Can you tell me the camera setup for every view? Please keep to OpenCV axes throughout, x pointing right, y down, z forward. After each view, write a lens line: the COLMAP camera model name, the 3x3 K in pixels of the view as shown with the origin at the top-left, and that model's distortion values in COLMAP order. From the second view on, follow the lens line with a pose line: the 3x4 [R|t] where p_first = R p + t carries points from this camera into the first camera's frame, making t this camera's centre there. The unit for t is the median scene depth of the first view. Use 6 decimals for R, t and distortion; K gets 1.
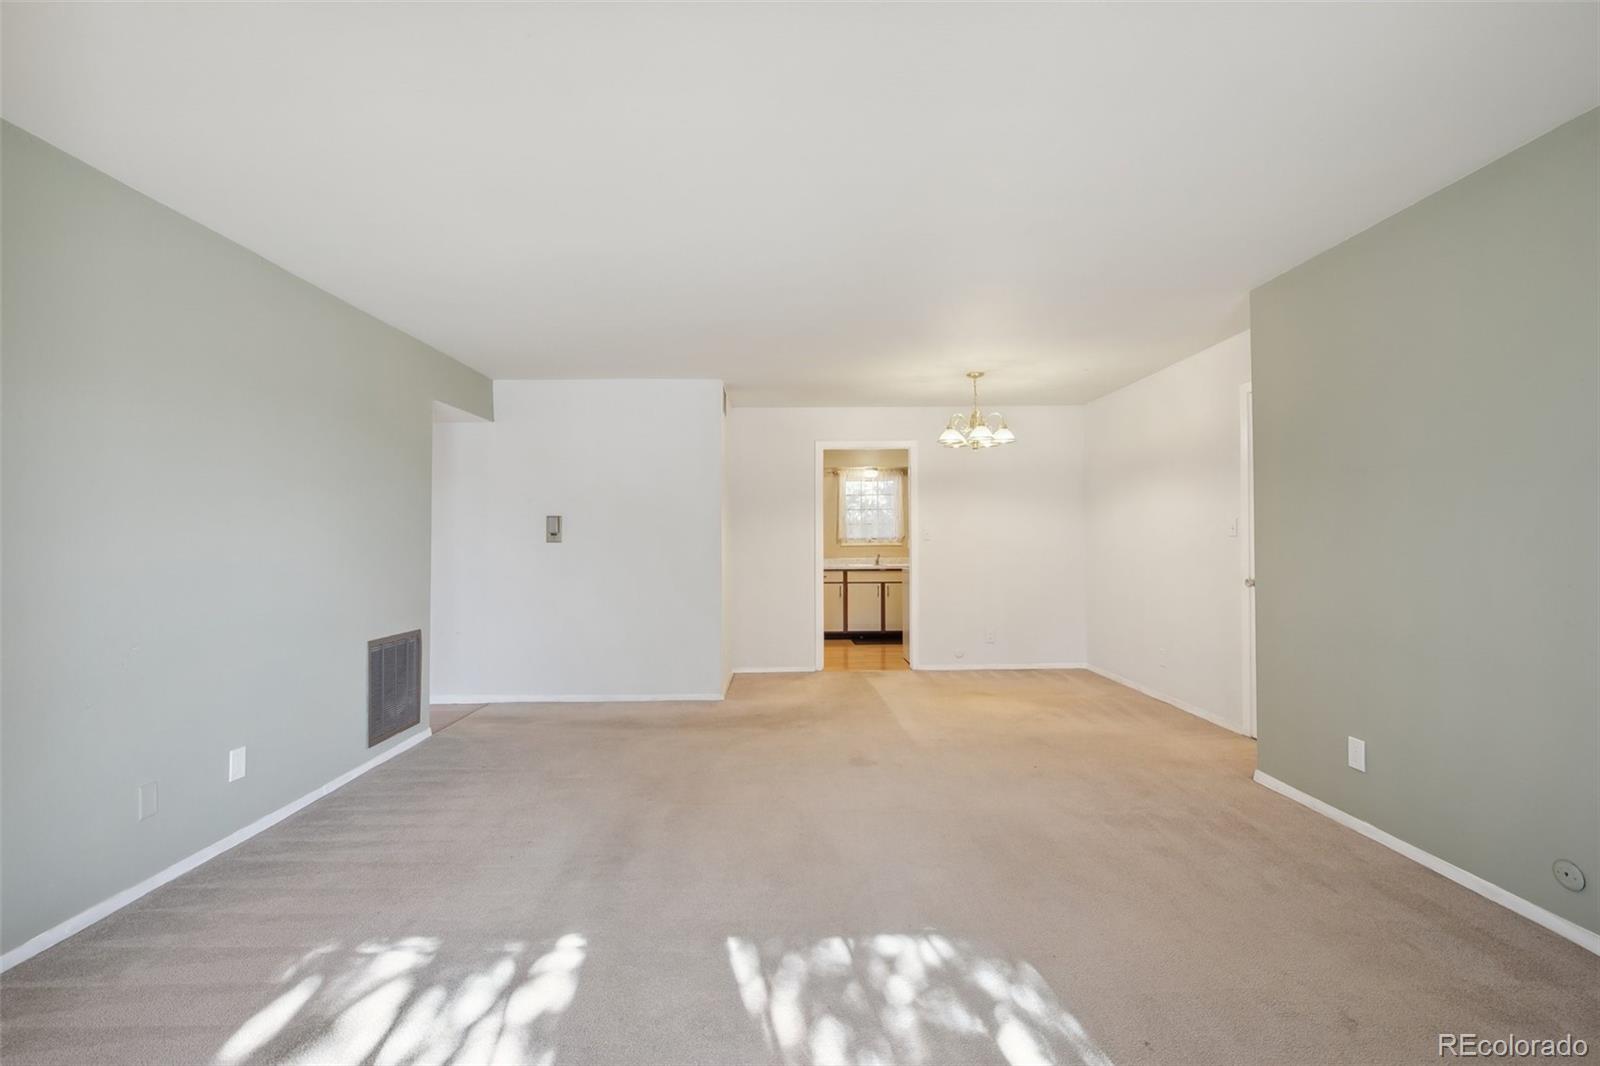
lens RADIAL K [[722.1, 0, 793.8], [0, 722.1, 536.9], [0, 0, 1]] dist [0.003306, 0.000267]
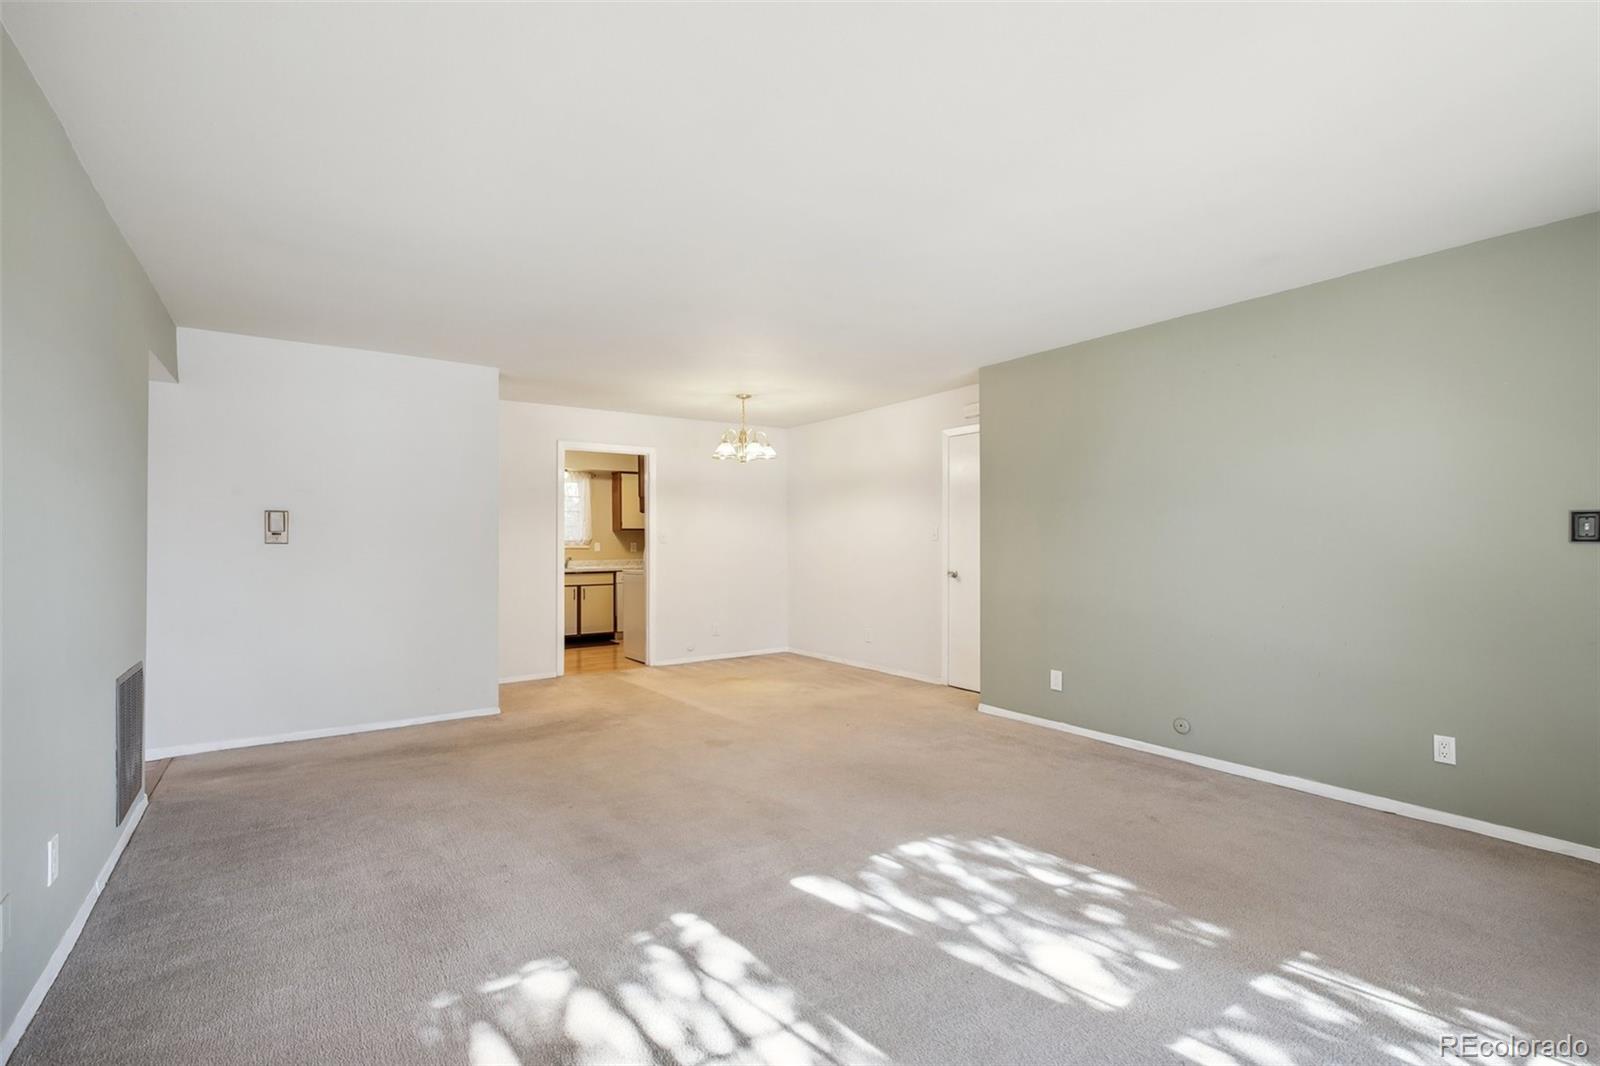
lens RADIAL K [[727.2, 0, 797.8], [0, 727.2, 543.2], [0, 0, 1]] dist [0.002667, -0.000176]
pose [[0.825402, 0.004045, 0.564531, -0.323814], [-0.006254, 0.999978, 0.001980, 0.002392], [-0.564511, -0.005165, 0.825409, 0.011556]]
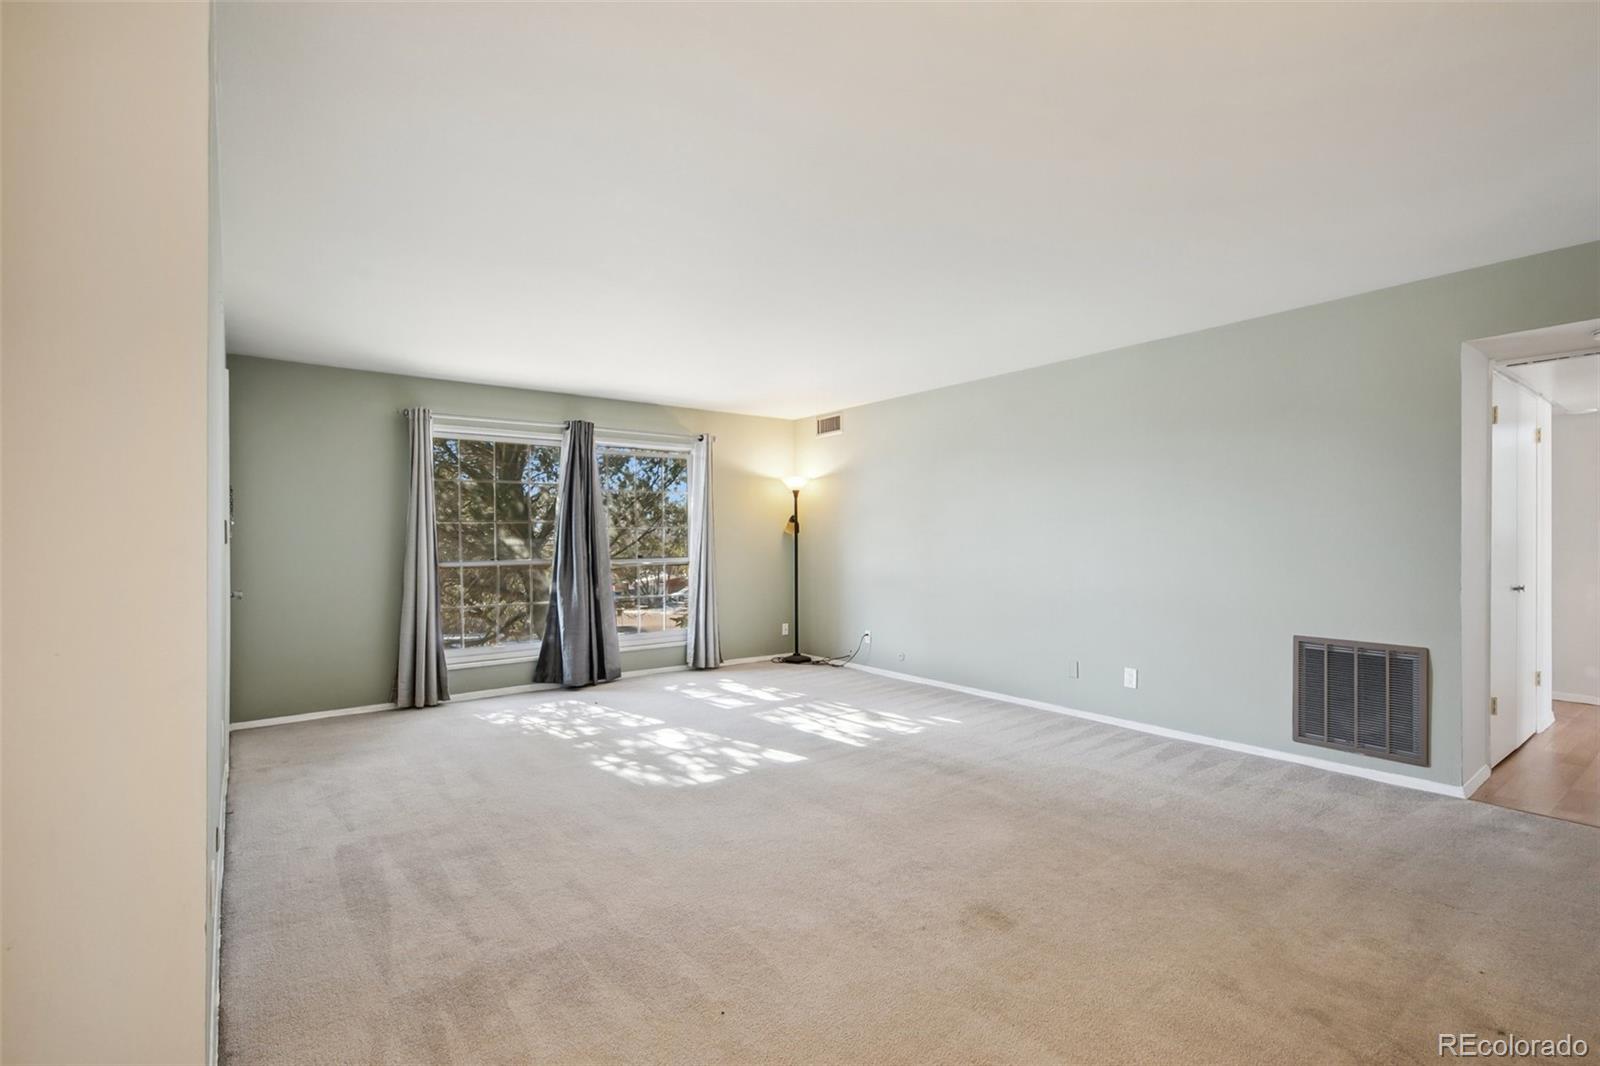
lens RADIAL K [[734.0, 0, 791.5], [0, 734.0, 555.7], [0, 0, 1]] dist [0.001385, -0.000235]
pose [[-0.801520, 0.031711, -0.597126, 0.419516], [0.016565, 0.999387, 0.030839, -0.006144], [0.597738, 0.014826, -0.801554, 1.030812]]
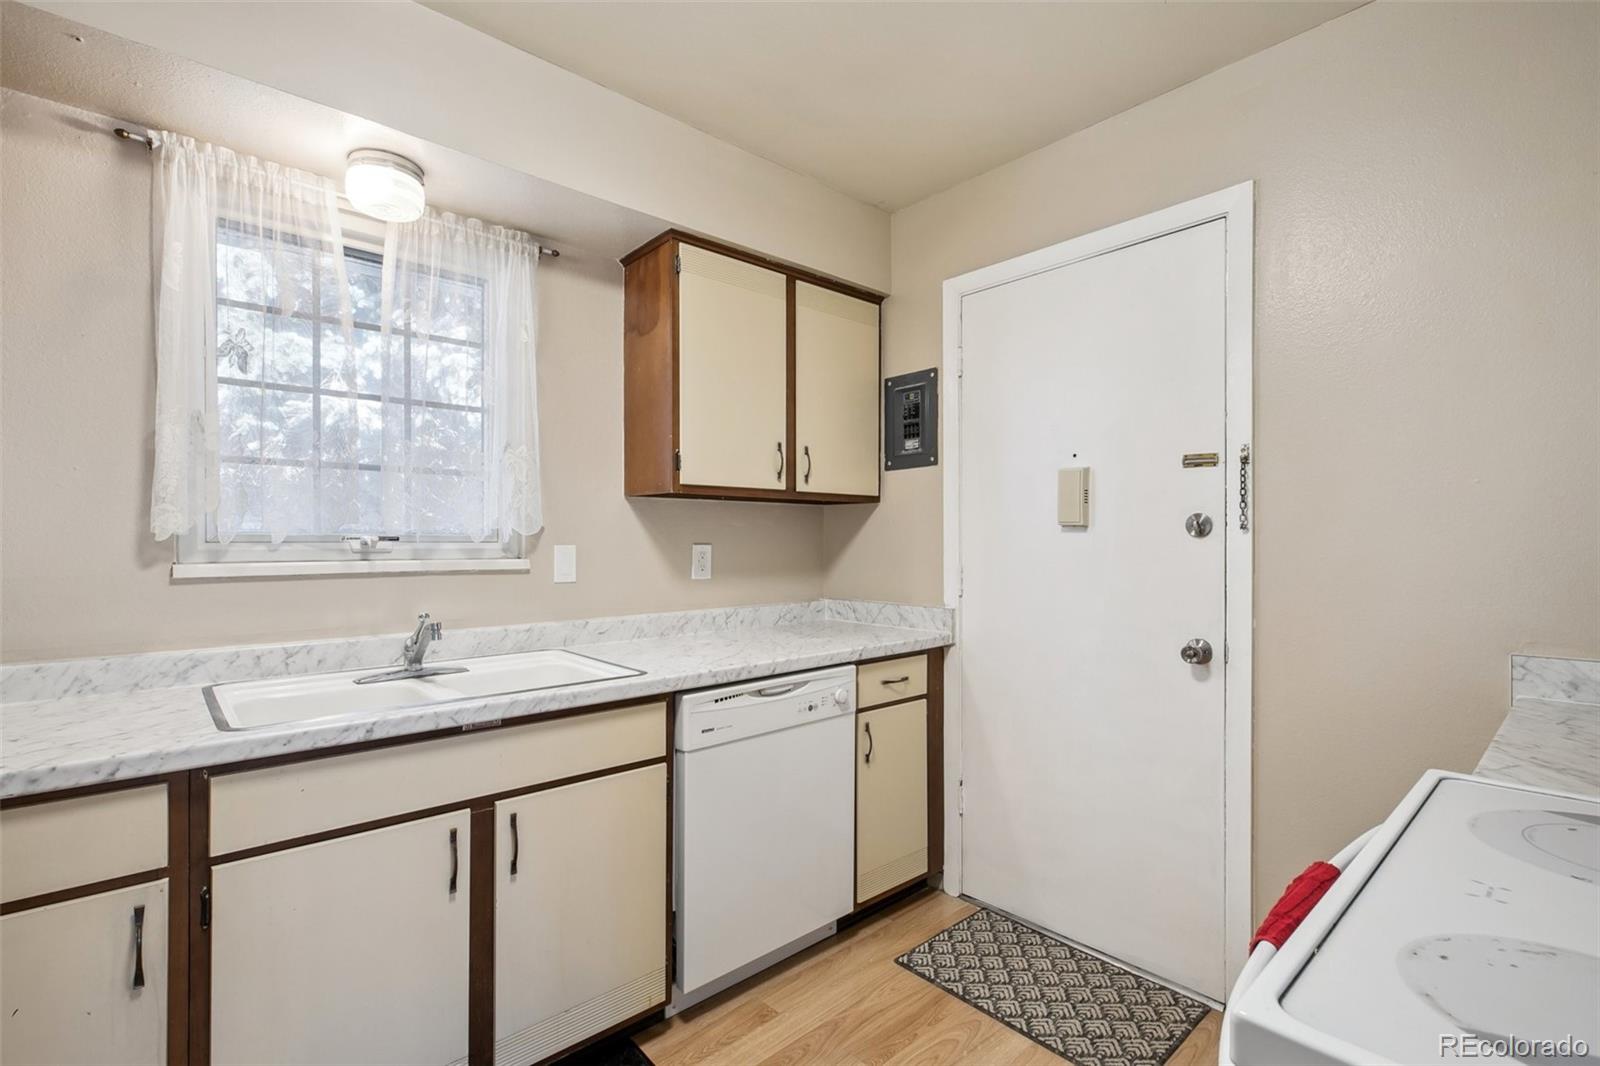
lens RADIAL K [[727.2, 0, 797.8], [0, 727.2, 543.2], [0, 0, 1]] dist [0.002667, -0.000176]
pose [[0.751625, 0.004866, 0.659573, 0.112126], [-0.007558, 0.999971, 0.001236, 0.004873], [-0.659547, -0.005914, 0.751640, 1.388856]]
